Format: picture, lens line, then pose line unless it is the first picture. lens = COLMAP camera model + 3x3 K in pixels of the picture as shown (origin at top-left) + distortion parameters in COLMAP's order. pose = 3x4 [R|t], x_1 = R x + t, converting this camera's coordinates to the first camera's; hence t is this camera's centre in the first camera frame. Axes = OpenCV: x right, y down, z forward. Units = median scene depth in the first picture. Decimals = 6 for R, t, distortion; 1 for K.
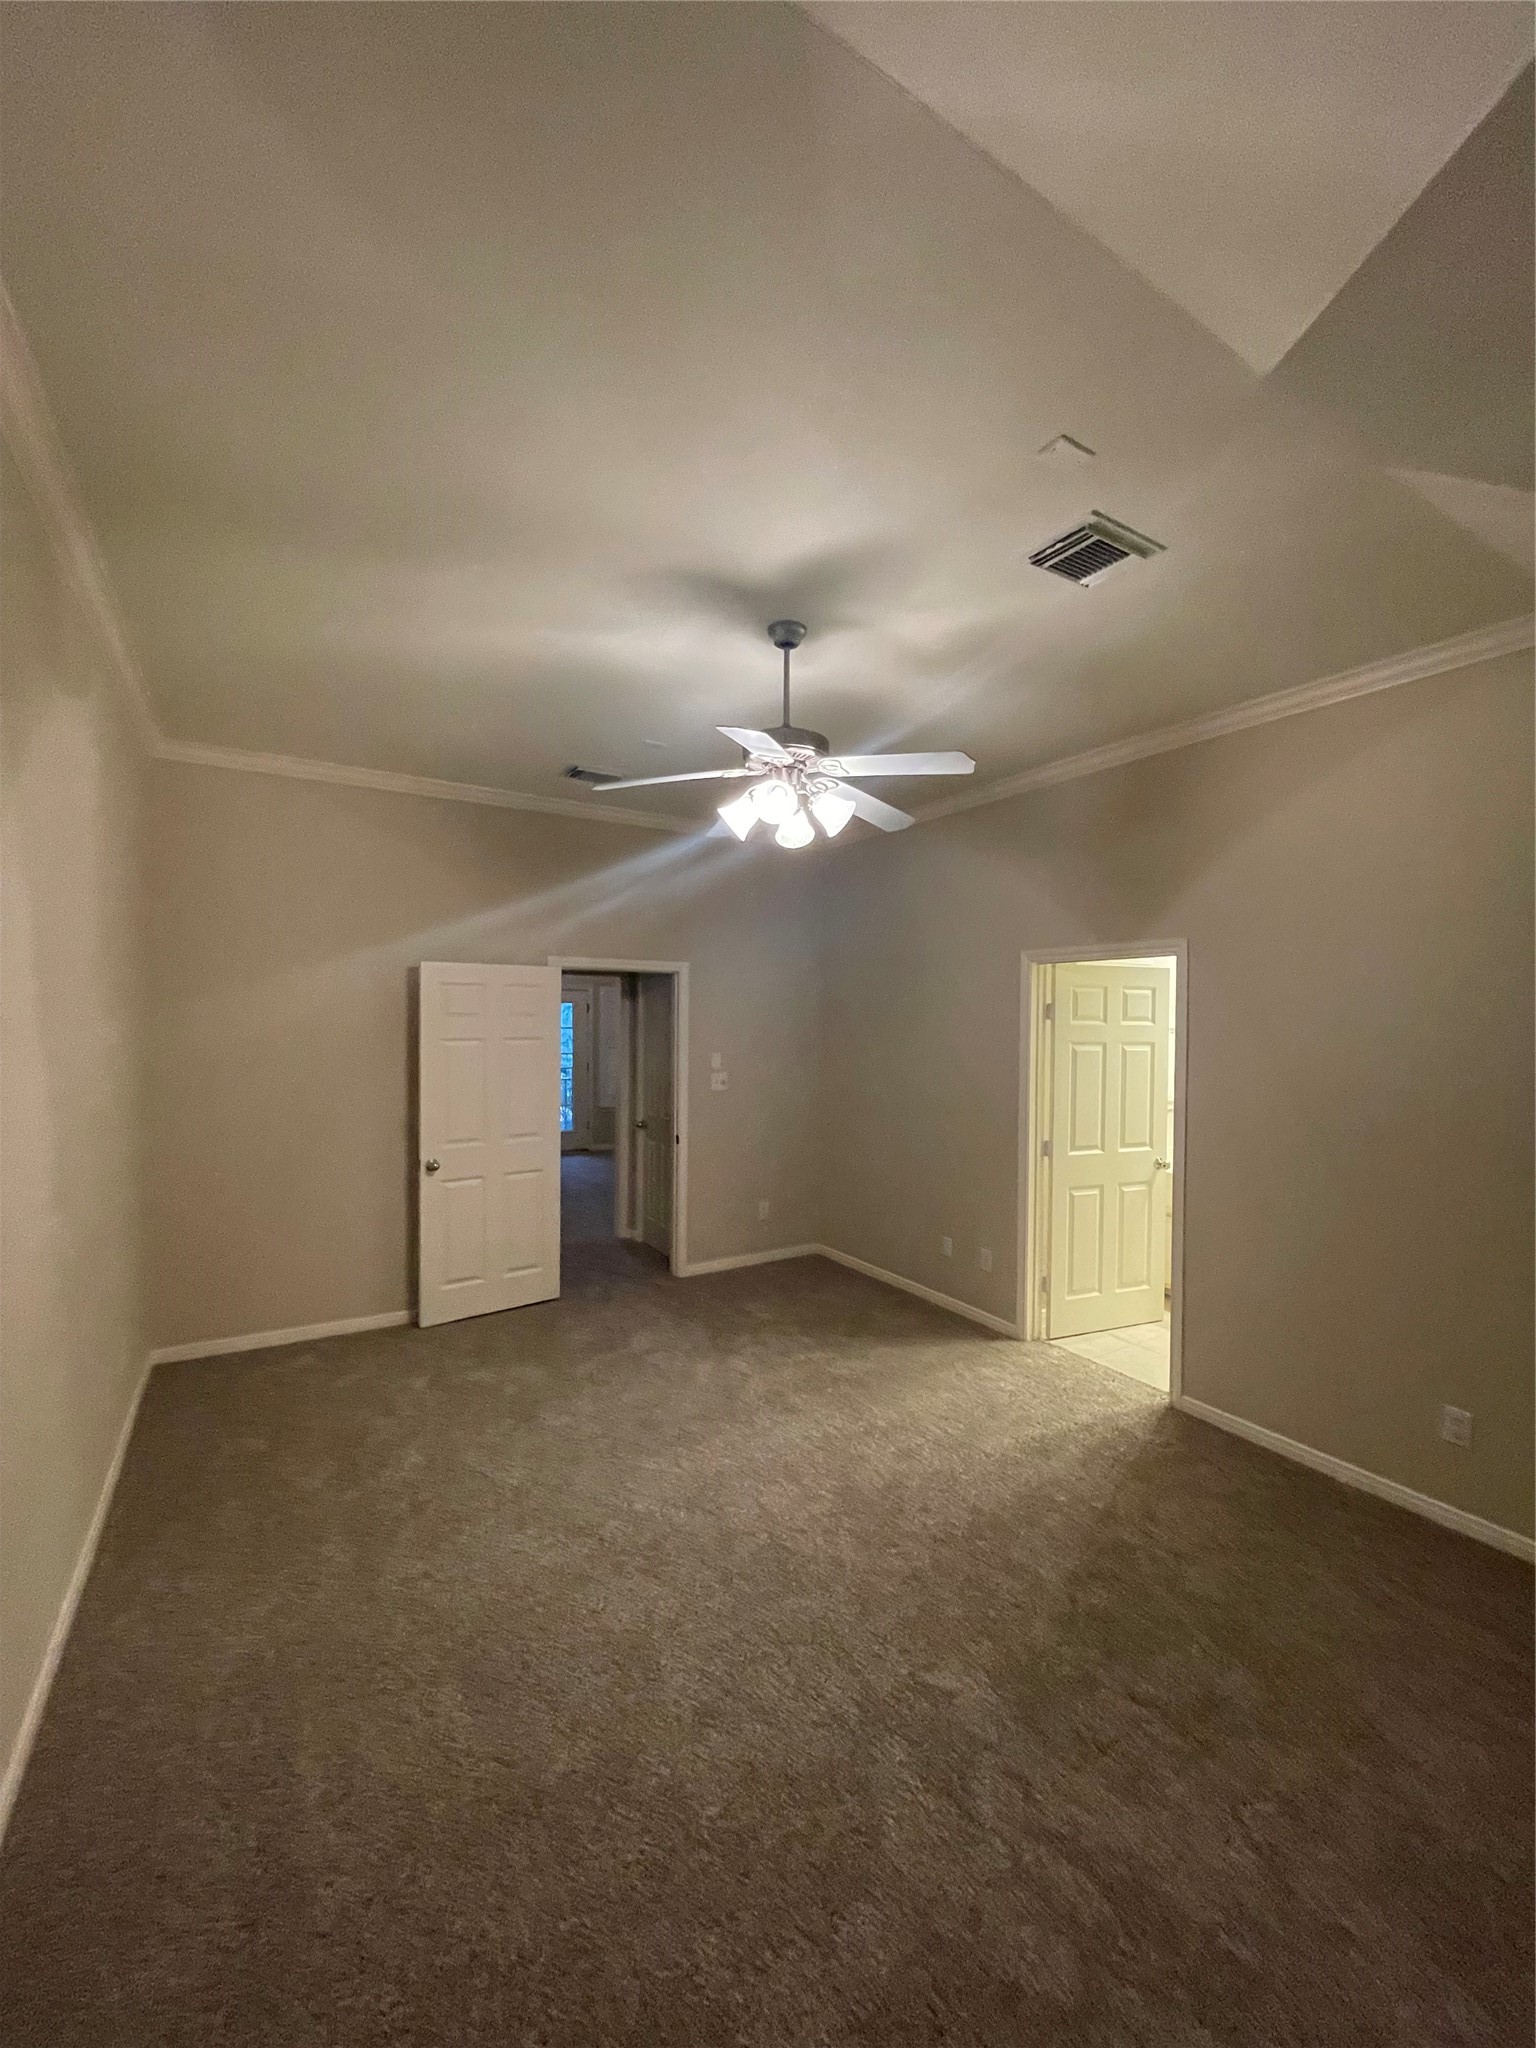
lens RADIAL K [[827.3, 0, 769.7], [0, 827.3, 1028.0], [0, 0, 1]] dist [-0.002809, -0.000214]
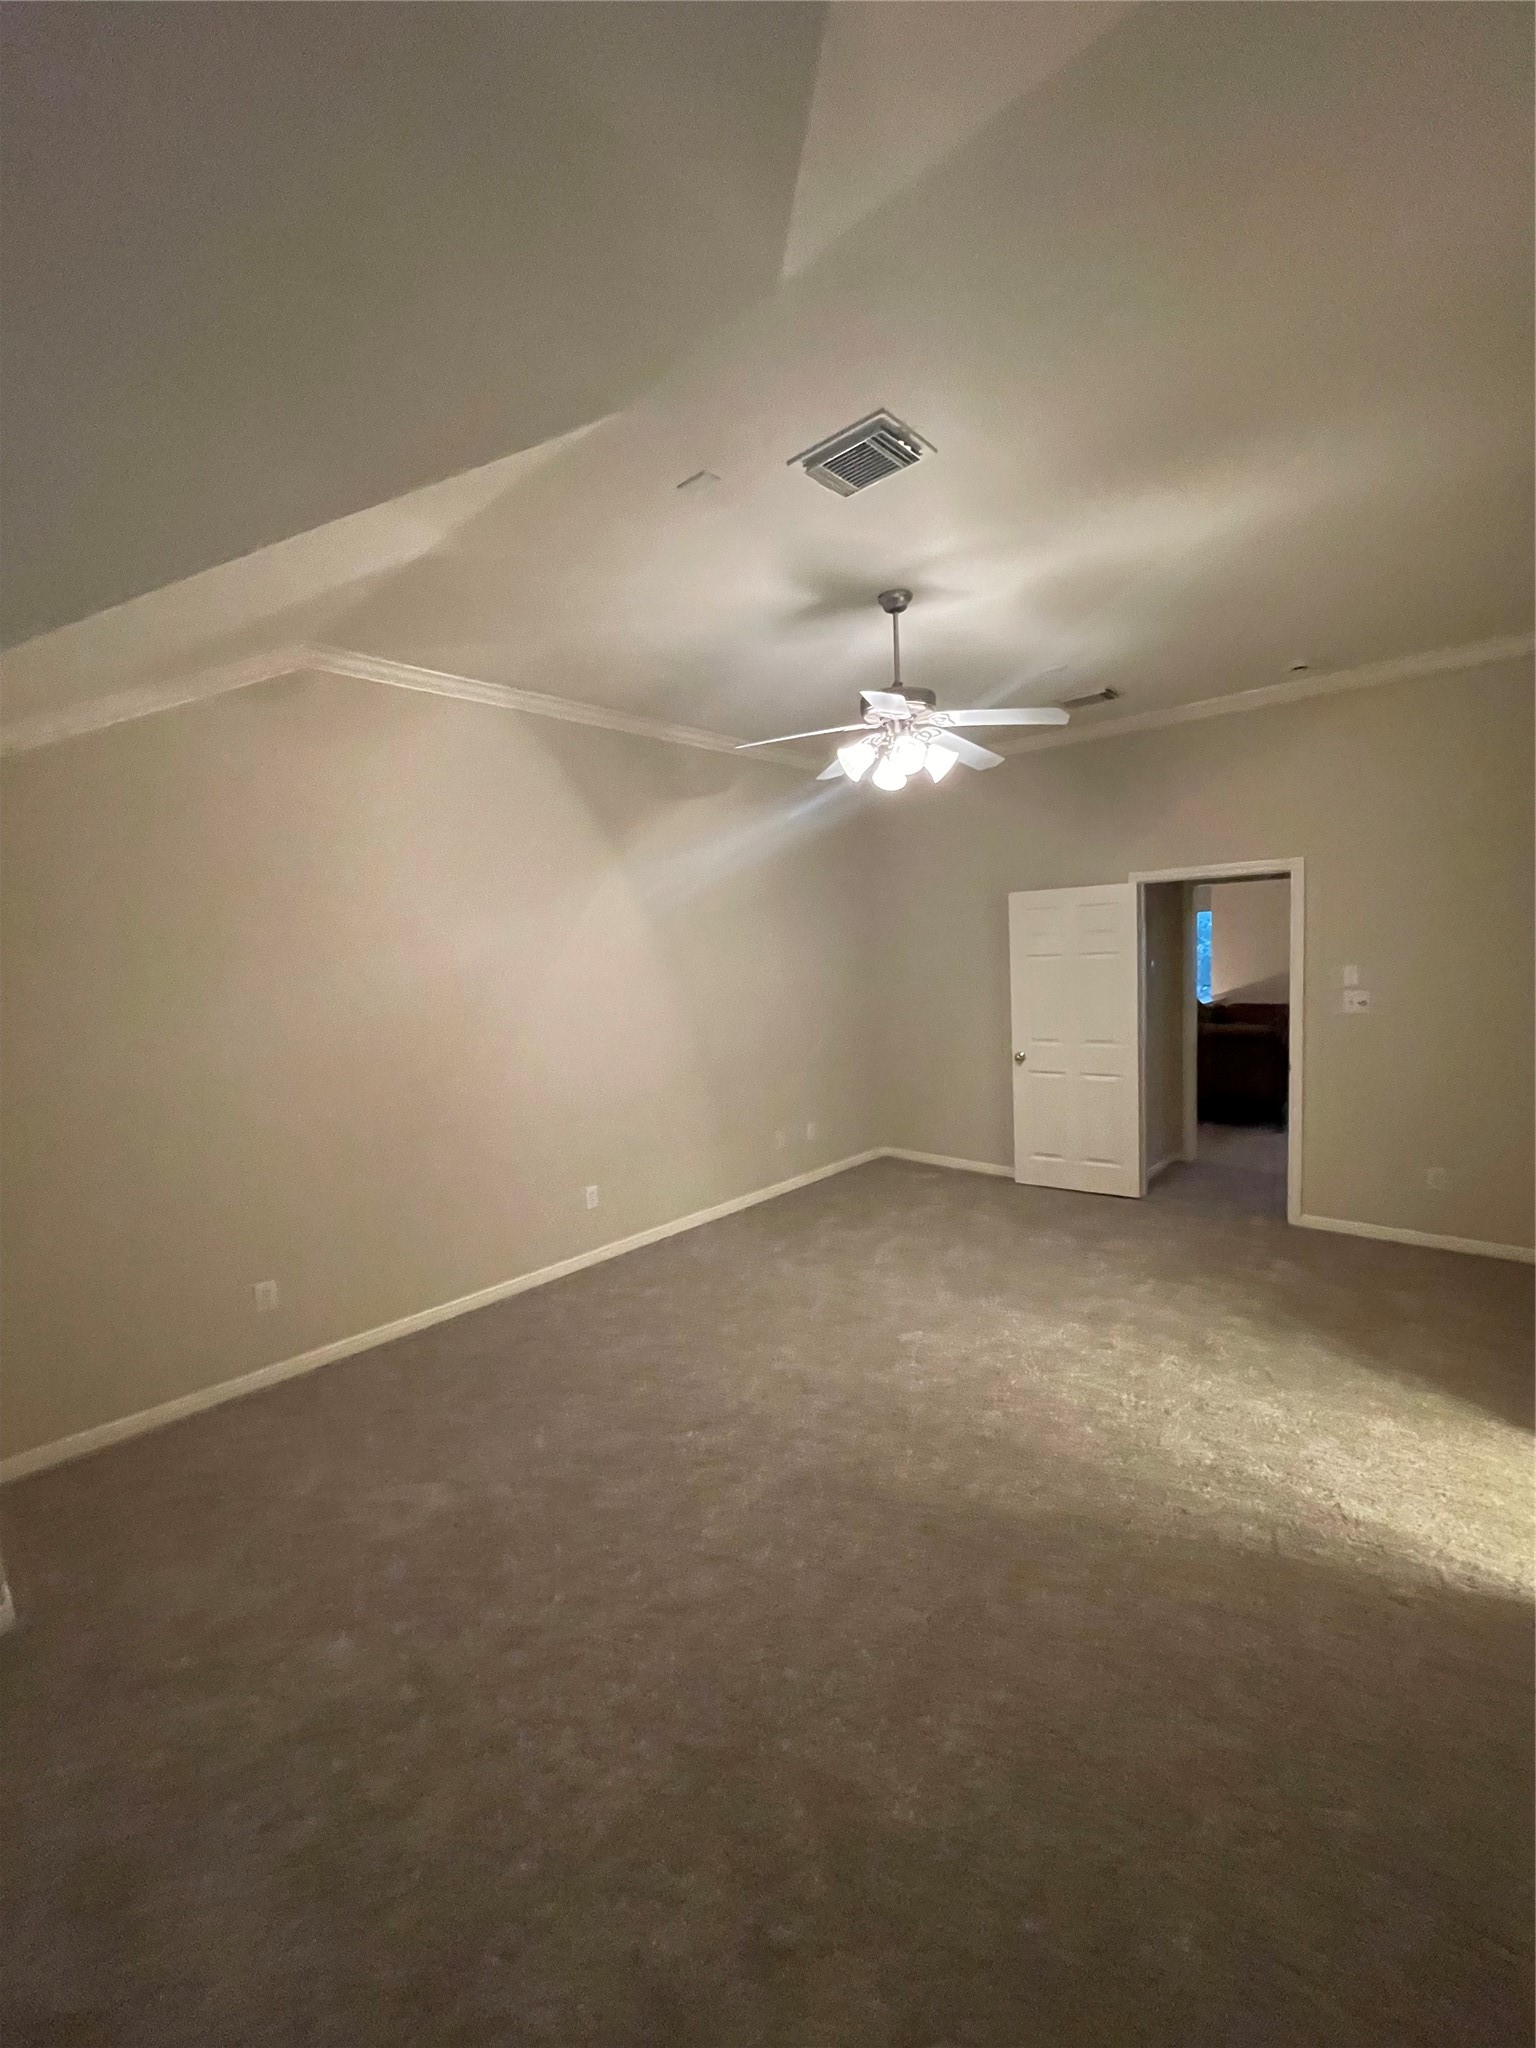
lens RADIAL K [[827.3, 0, 769.7], [0, 827.3, 1028.0], [0, 0, 1]] dist [-0.002809, -0.000214]
pose [[0.282149, 0.070853, -0.956751, 0.677850], [0.033639, 0.995925, 0.083674, 0.005475], [0.958781, -0.055793, 0.278616, 0.295293]]
